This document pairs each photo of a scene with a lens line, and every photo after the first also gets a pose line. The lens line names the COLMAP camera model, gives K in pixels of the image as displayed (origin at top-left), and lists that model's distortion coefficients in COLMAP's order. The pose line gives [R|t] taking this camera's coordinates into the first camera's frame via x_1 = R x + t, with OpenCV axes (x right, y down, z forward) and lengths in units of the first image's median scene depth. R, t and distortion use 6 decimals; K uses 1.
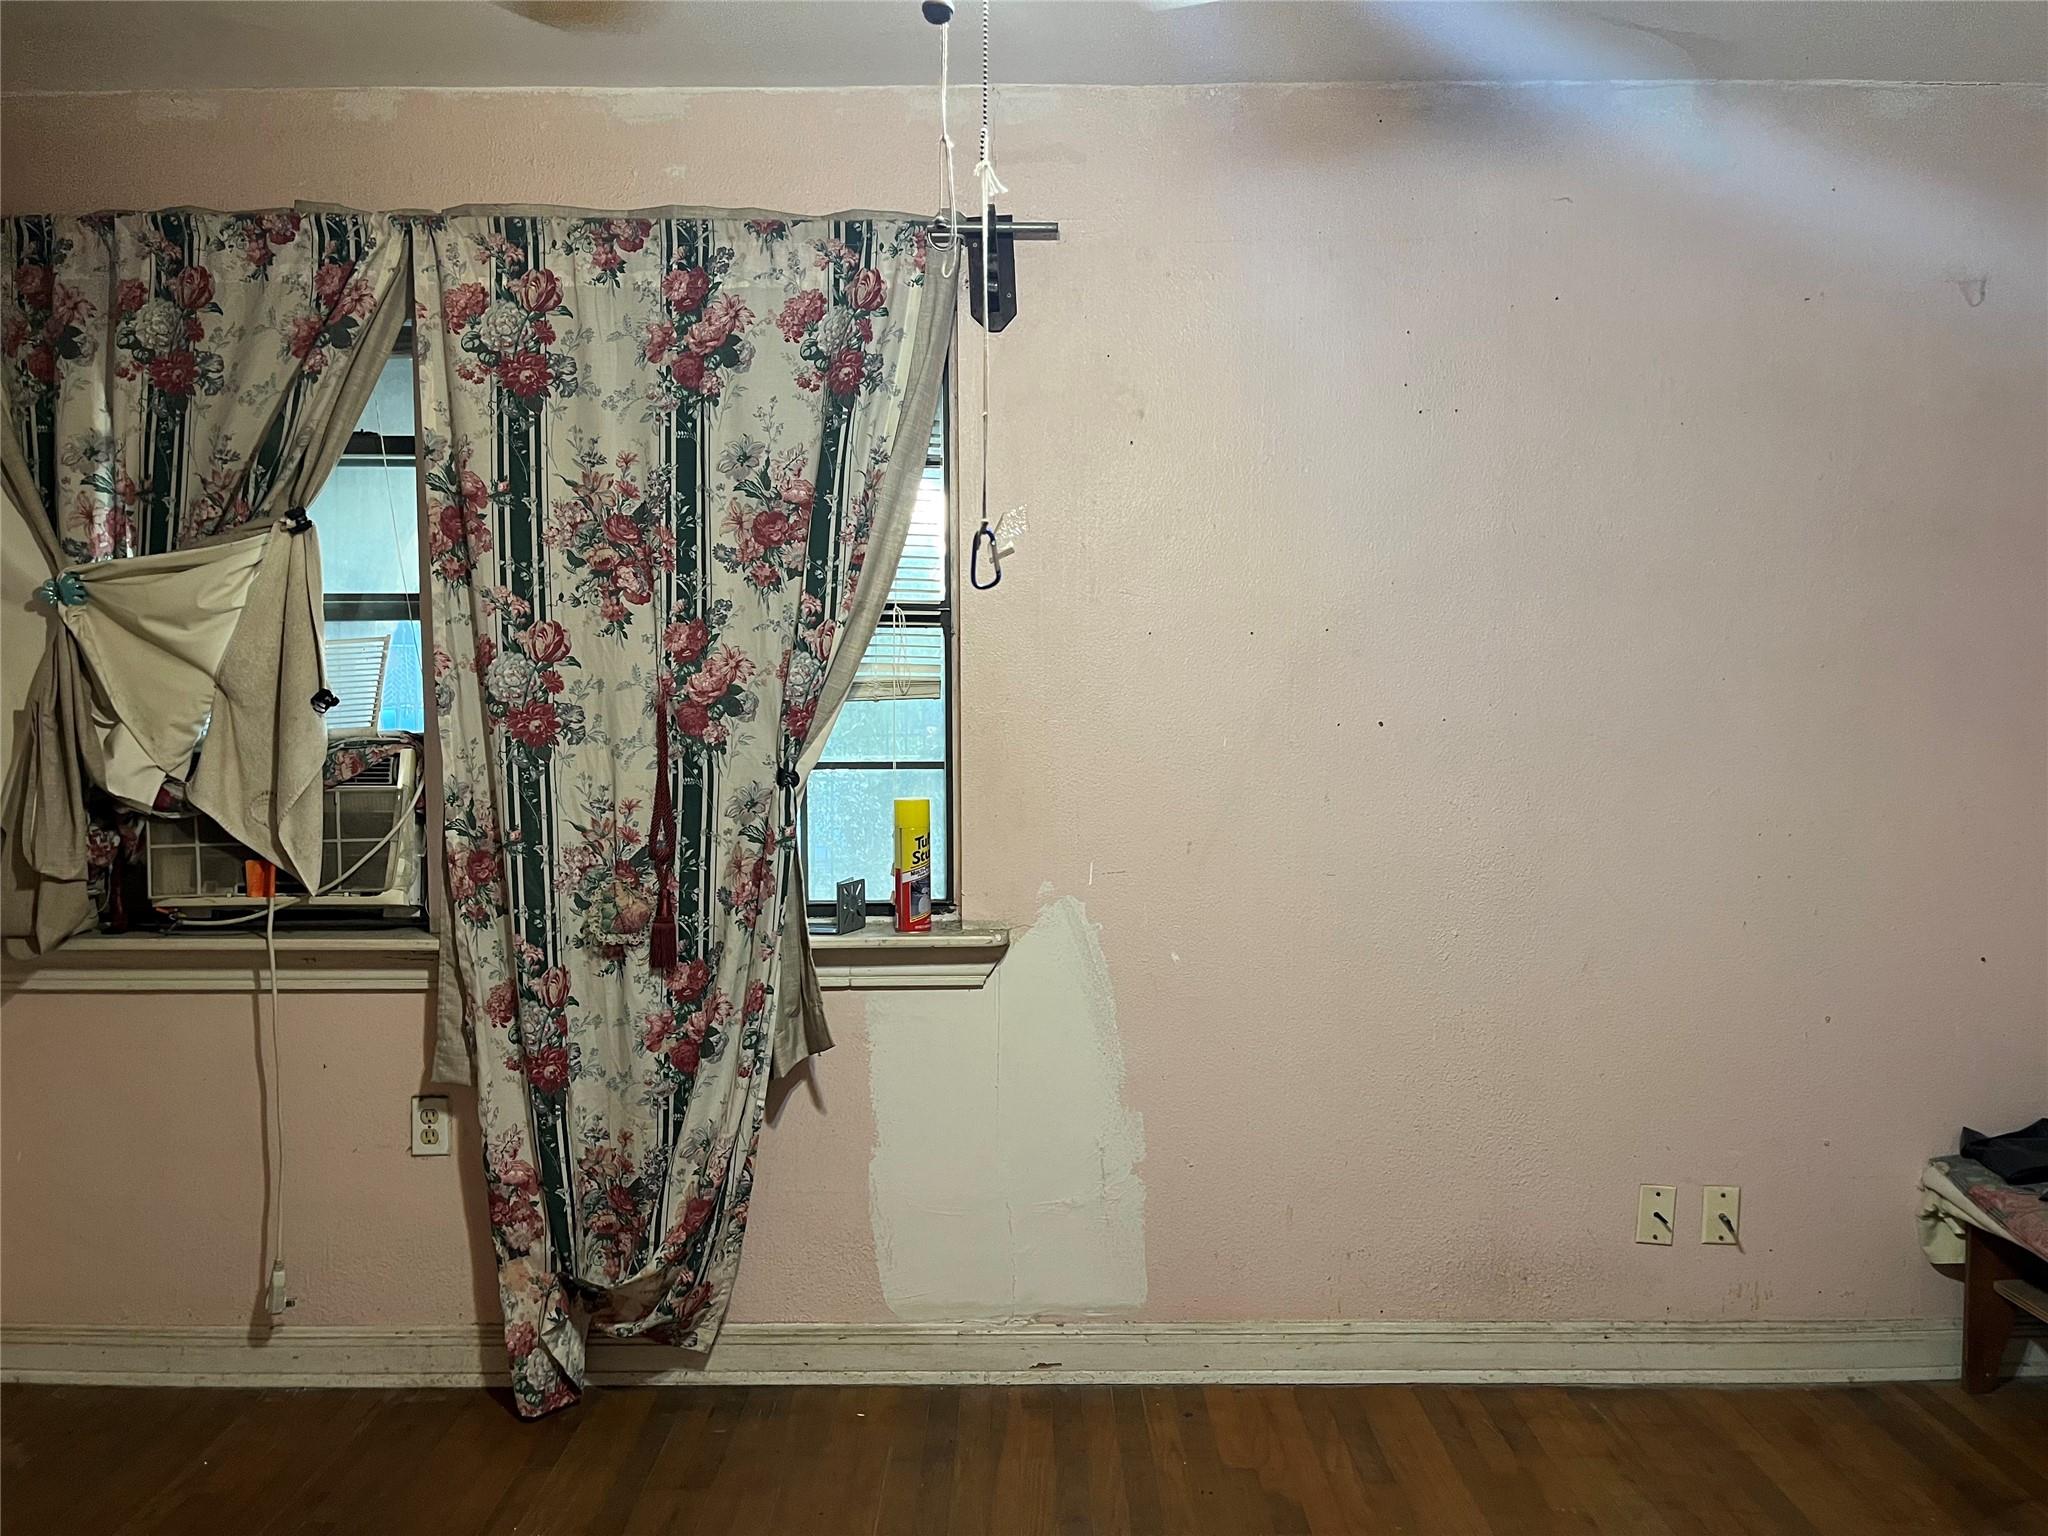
lens RADIAL K [[1598.7, 0, 1026.1], [0, 1598.7, 760.4], [0, 0, 1]] dist [0.057980, -0.068707]
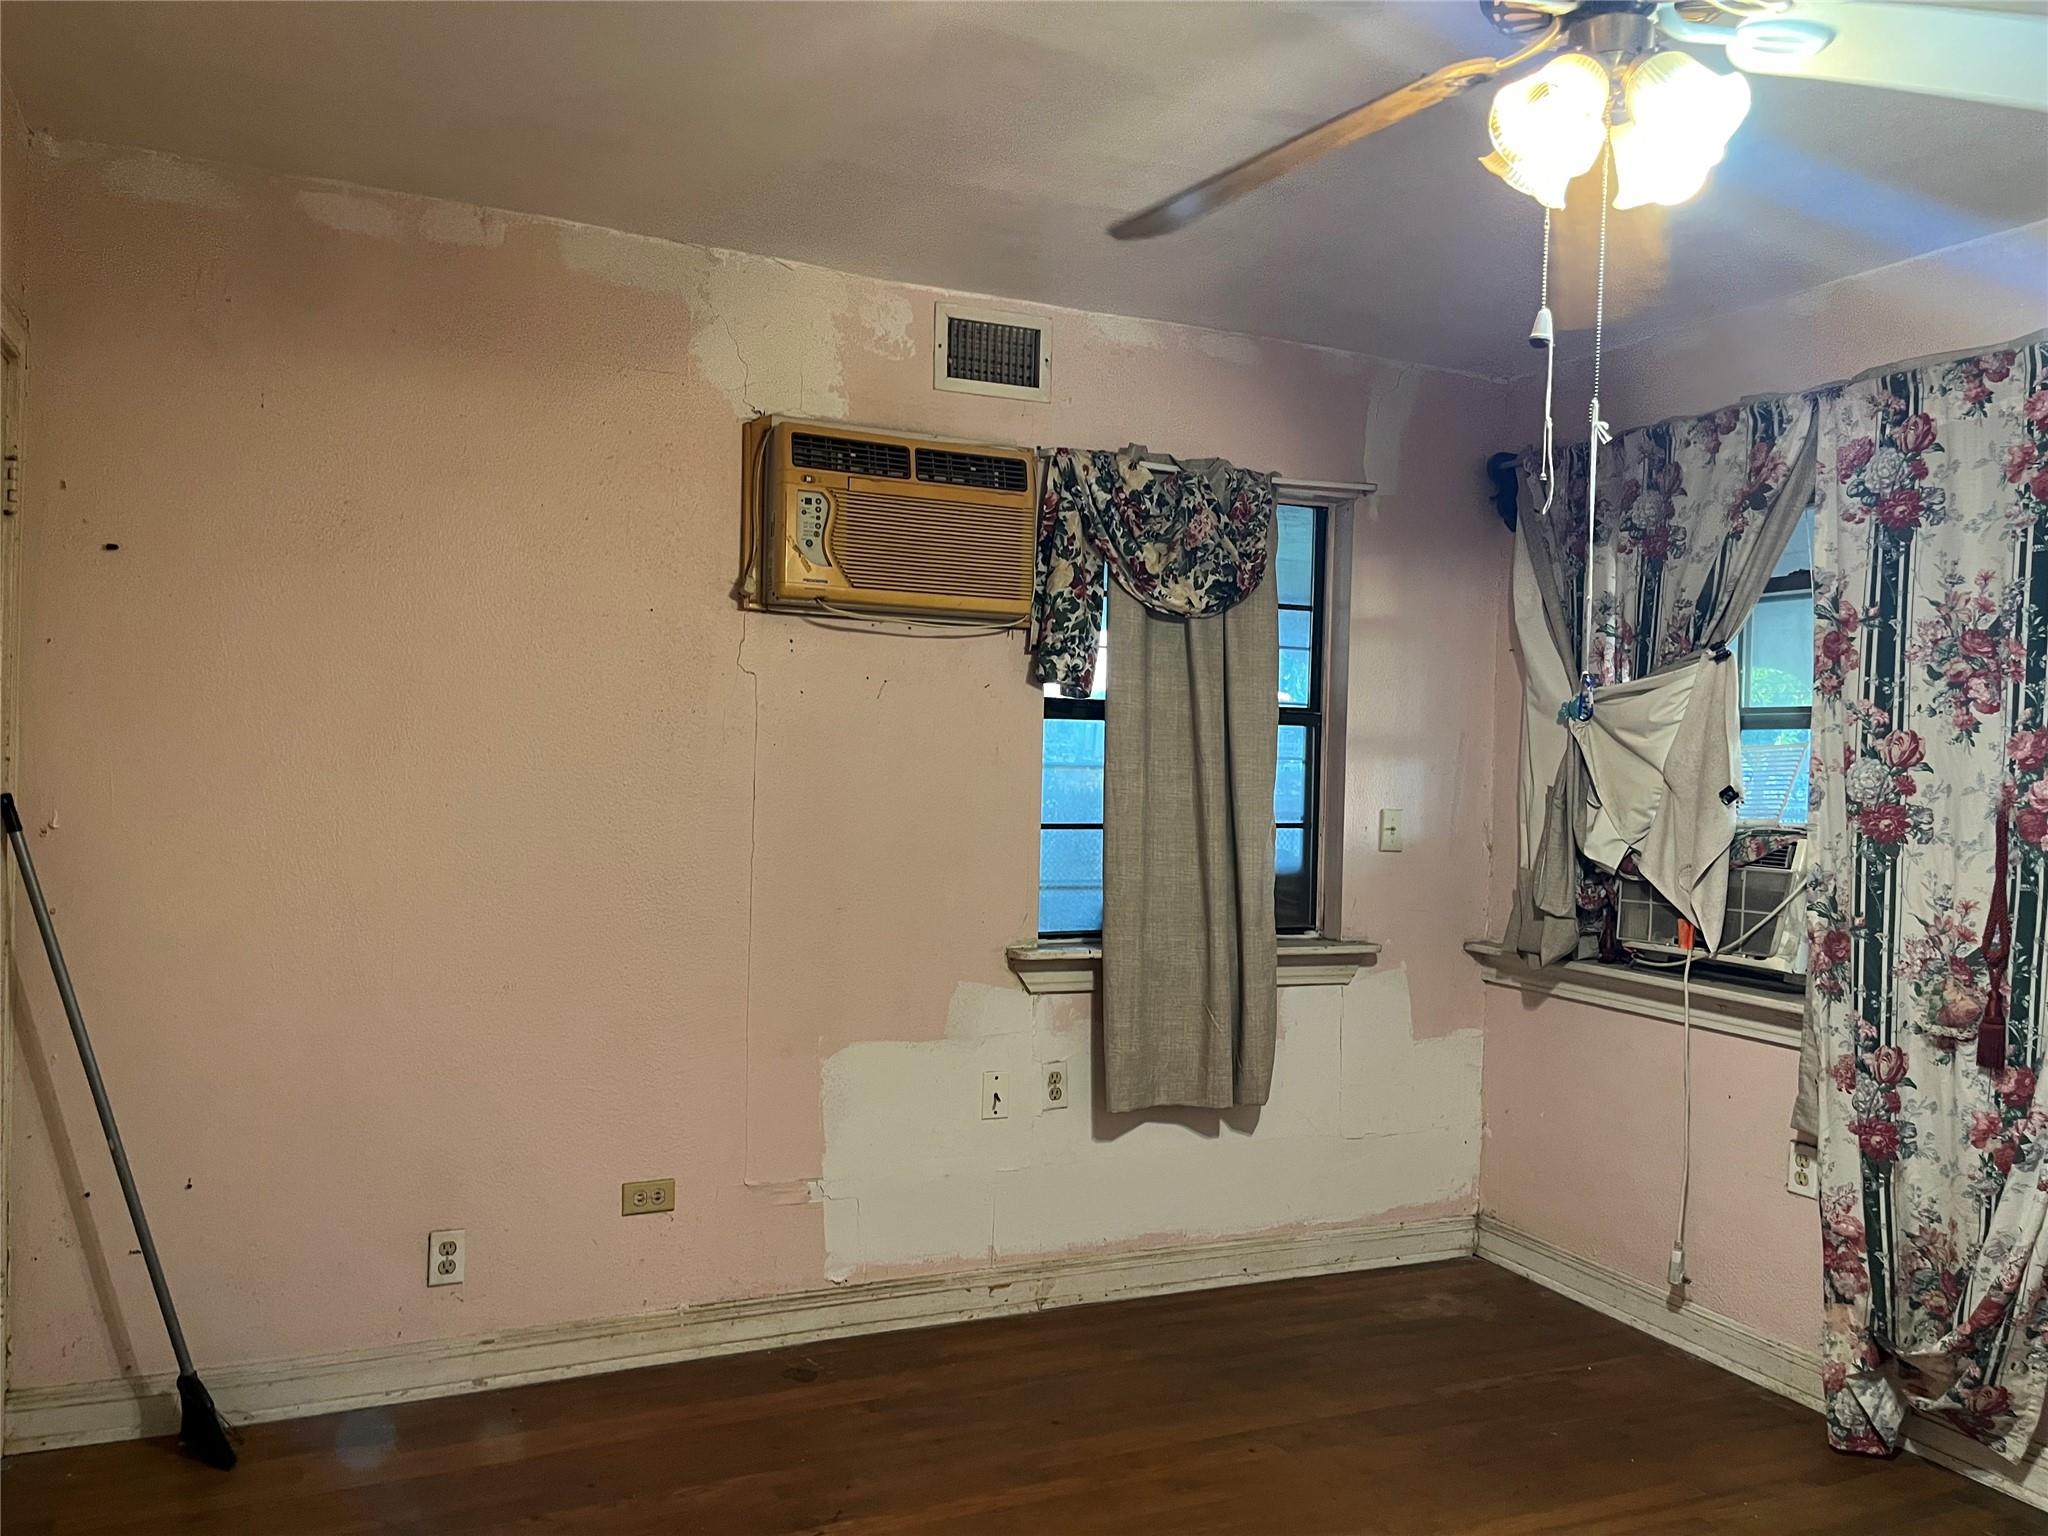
lens RADIAL K [[1598.7, 0, 1035.6], [0, 1598.7, 768.9], [0, 0, 1]] dist [0.057980, -0.068707]
pose [[0.414514, 0.021071, -0.909799, 0.461163], [-0.080740, 0.996641, -0.013703, 0.002726], [0.906454, 0.079137, 0.414823, 0.006771]]
